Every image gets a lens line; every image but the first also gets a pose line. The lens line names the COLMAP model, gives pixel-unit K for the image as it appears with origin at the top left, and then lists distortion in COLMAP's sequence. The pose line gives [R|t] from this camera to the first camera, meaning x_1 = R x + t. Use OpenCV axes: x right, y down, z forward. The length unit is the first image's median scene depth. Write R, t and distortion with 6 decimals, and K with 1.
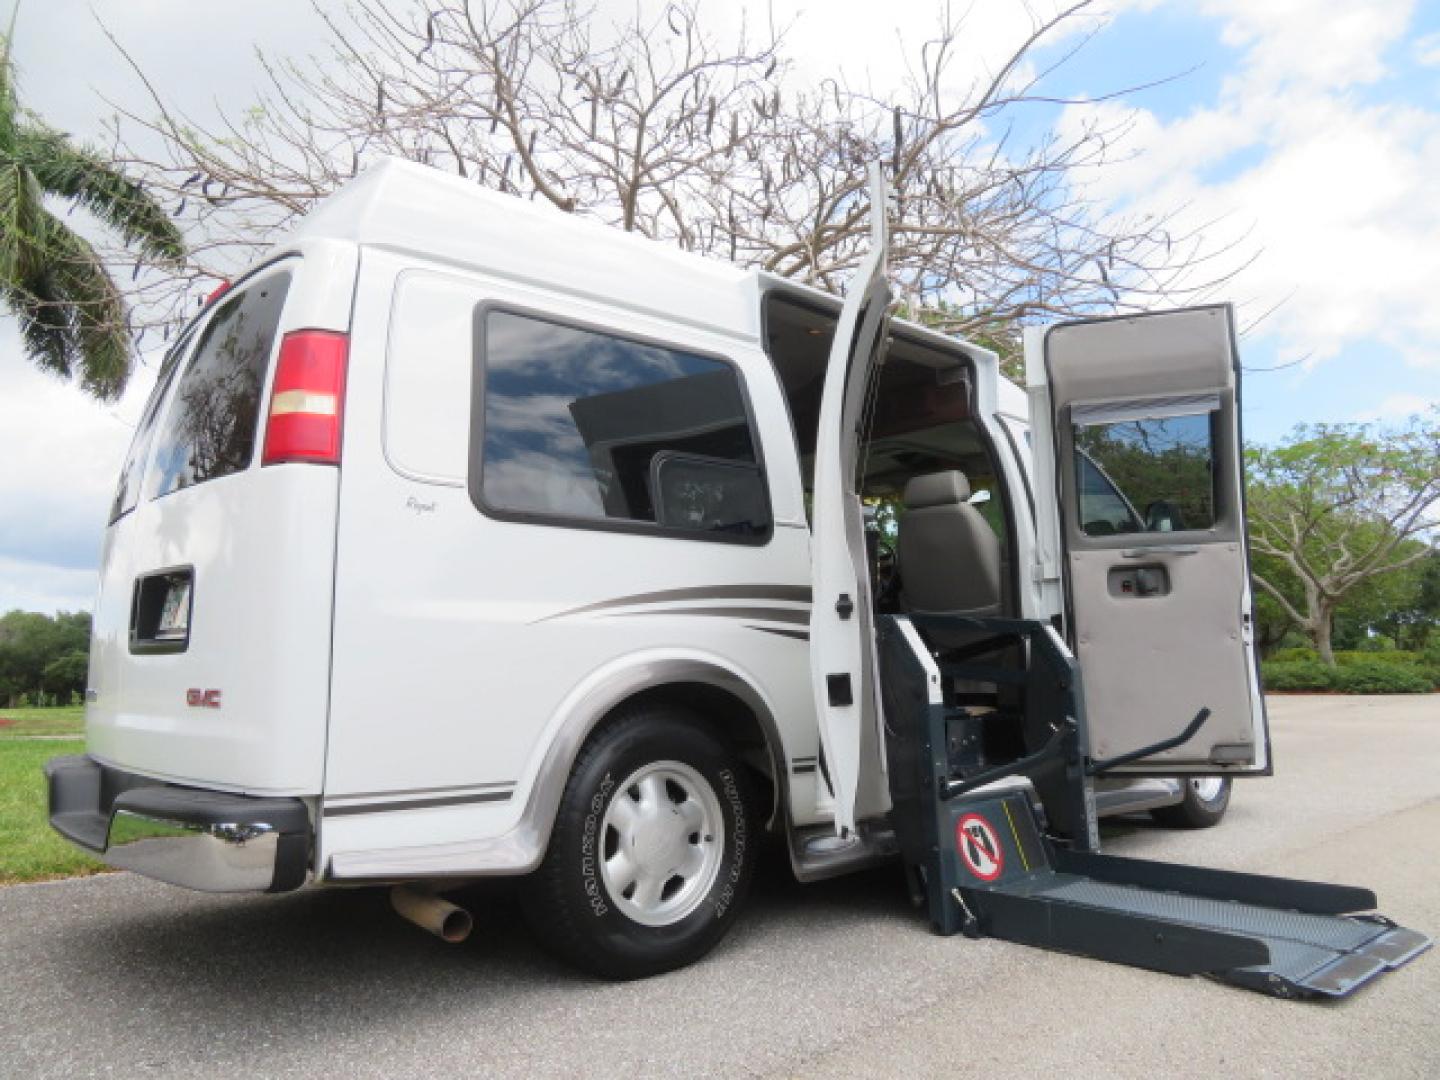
lens RADIAL K [[1027.1, 0, 718.1], [0, 1027.1, 531.1], [0, 0, 1]] dist [-0.011891, 0.012886]
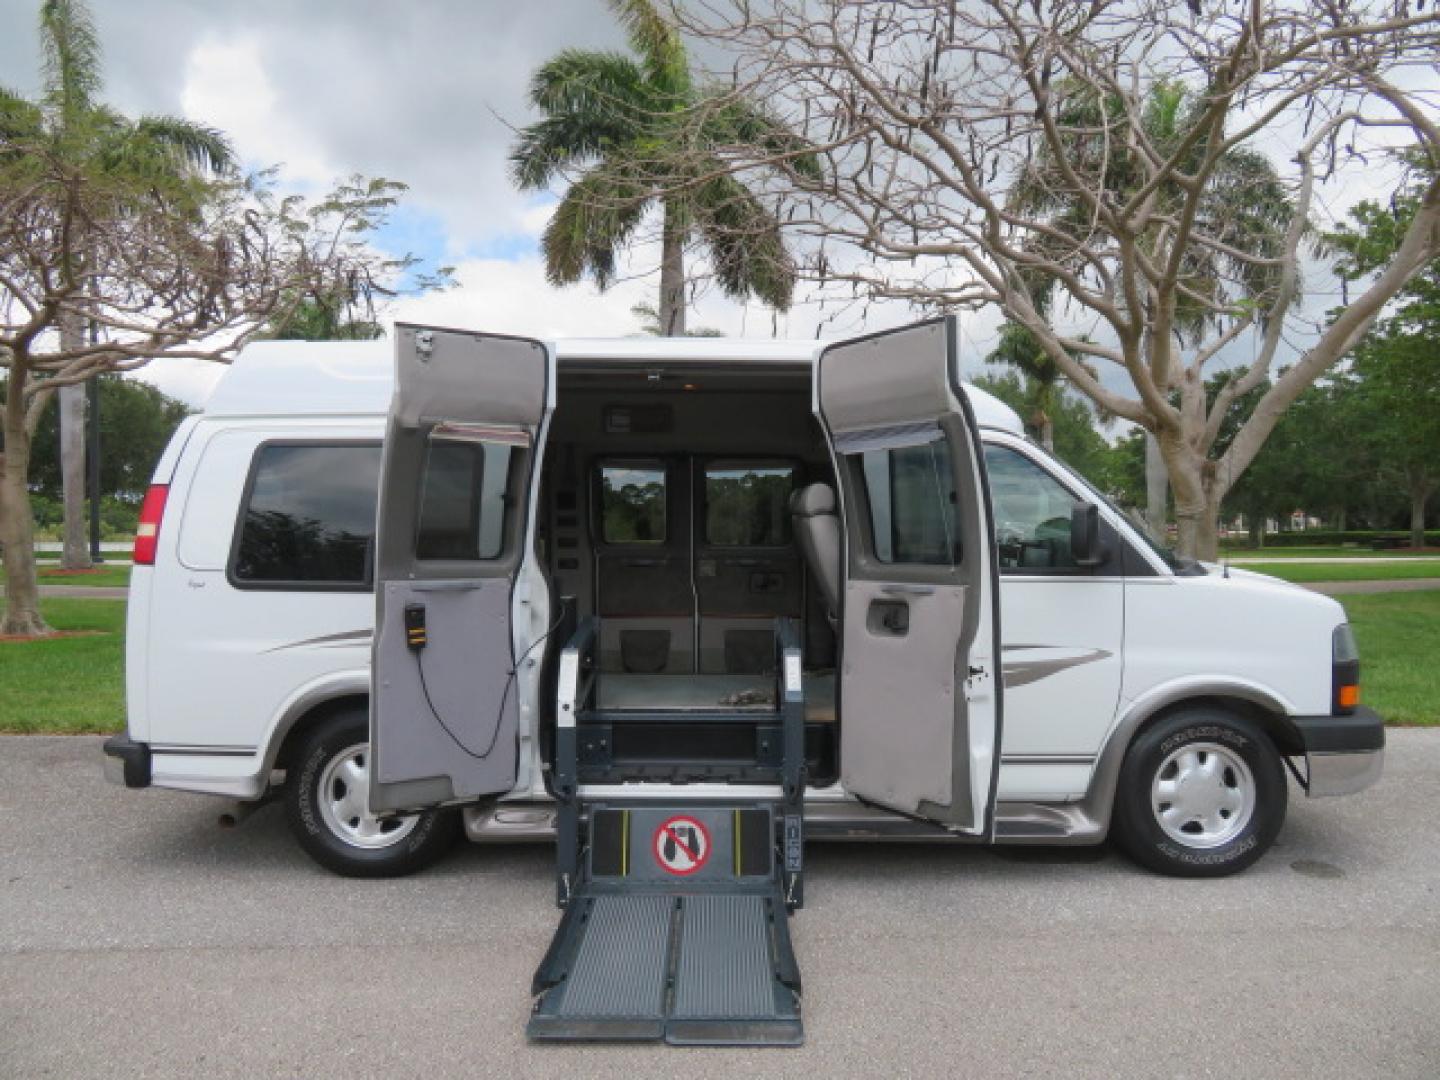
lens RADIAL K [[1027.1, 0, 721.9], [0, 1027.1, 530.3], [0, 0, 1]] dist [-0.011891, 0.012886]
pose [[0.746222, 0.028409, -0.665090, 1.233233], [0.073862, 0.989387, 0.125134, -0.217476], [0.661587, -0.142503, 0.736204, 0.267872]]
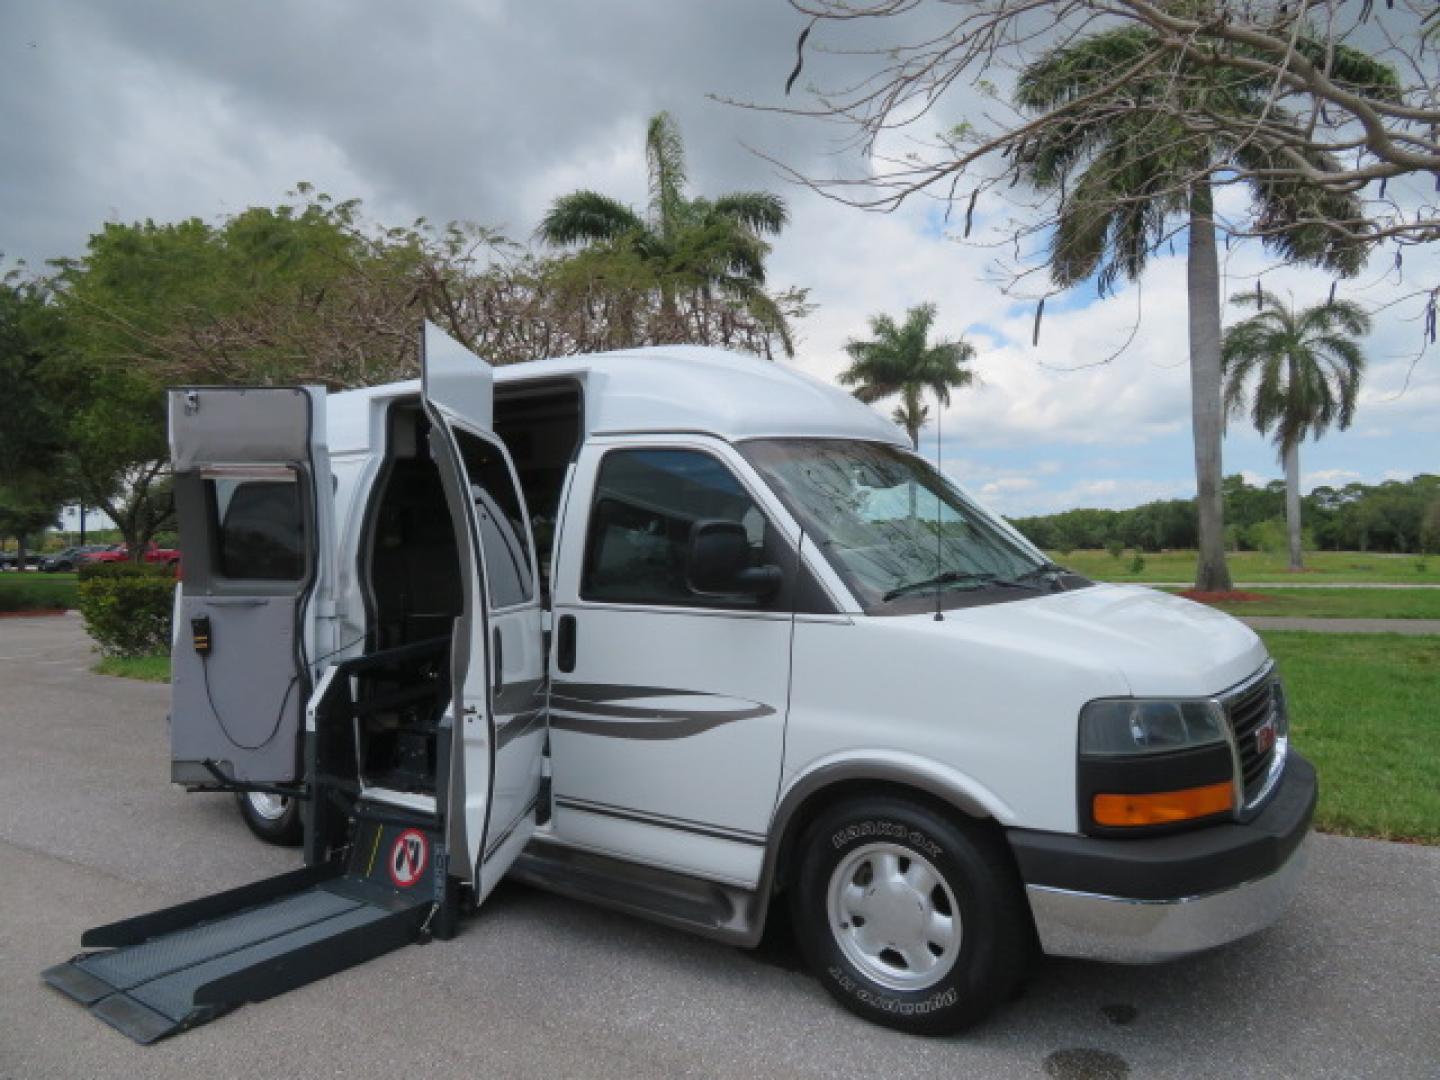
lens RADIAL K [[1027.1, 0, 722.6], [0, 1027.1, 530.6], [0, 0, 1]] dist [-0.011891, 0.012886]
pose [[0.209295, 0.010514, -0.977796, 1.765023], [0.139704, 0.989363, 0.040542, -0.079945], [0.967821, -0.145088, 0.205600, 1.368630]]
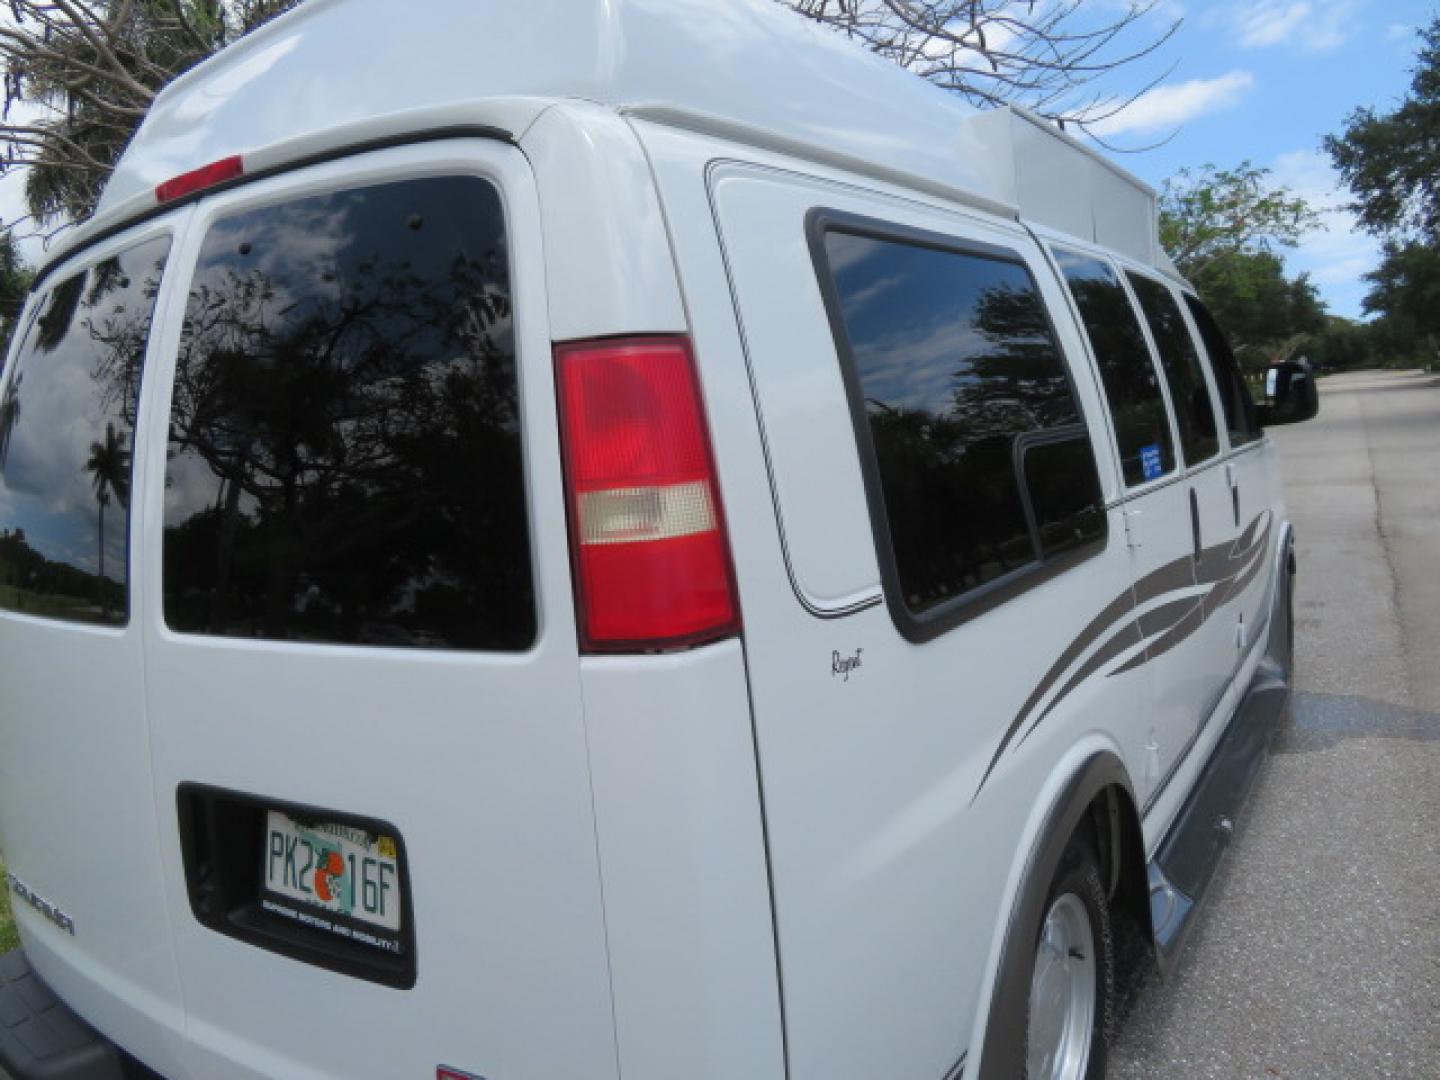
lens RADIAL K [[1027.1, 0, 714.9], [0, 1027.1, 528.7], [0, 0, 1]] dist [-0.011891, 0.012886]
pose [[0.969733, -0.093147, 0.225701, -0.380523], [0.040422, 0.972862, 0.227828, -0.174151], [-0.240798, -0.211809, 0.947182, 0.434876]]
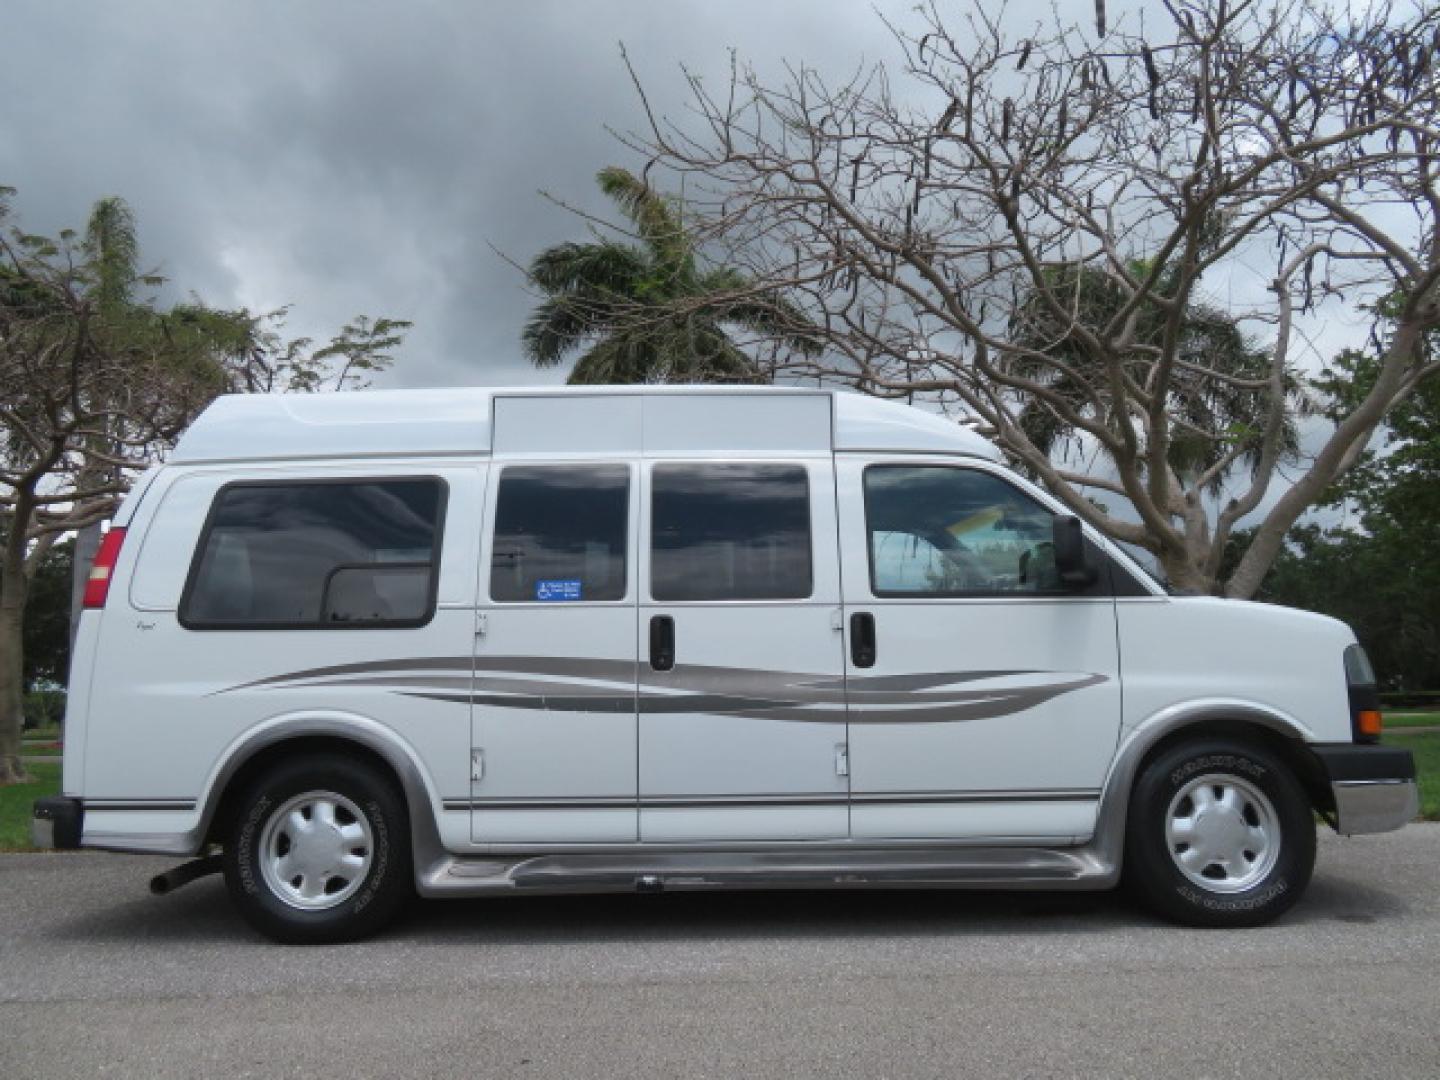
lens RADIAL K [[1027.1, 0, 724.9], [0, 1027.1, 538.1], [0, 0, 1]] dist [-0.011891, 0.012886]
pose [[0.736658, -0.101741, -0.668569, 1.238414], [0.095500, 0.994362, -0.046092, -0.001211], [0.669489, -0.029894, 0.742221, 0.328574]]
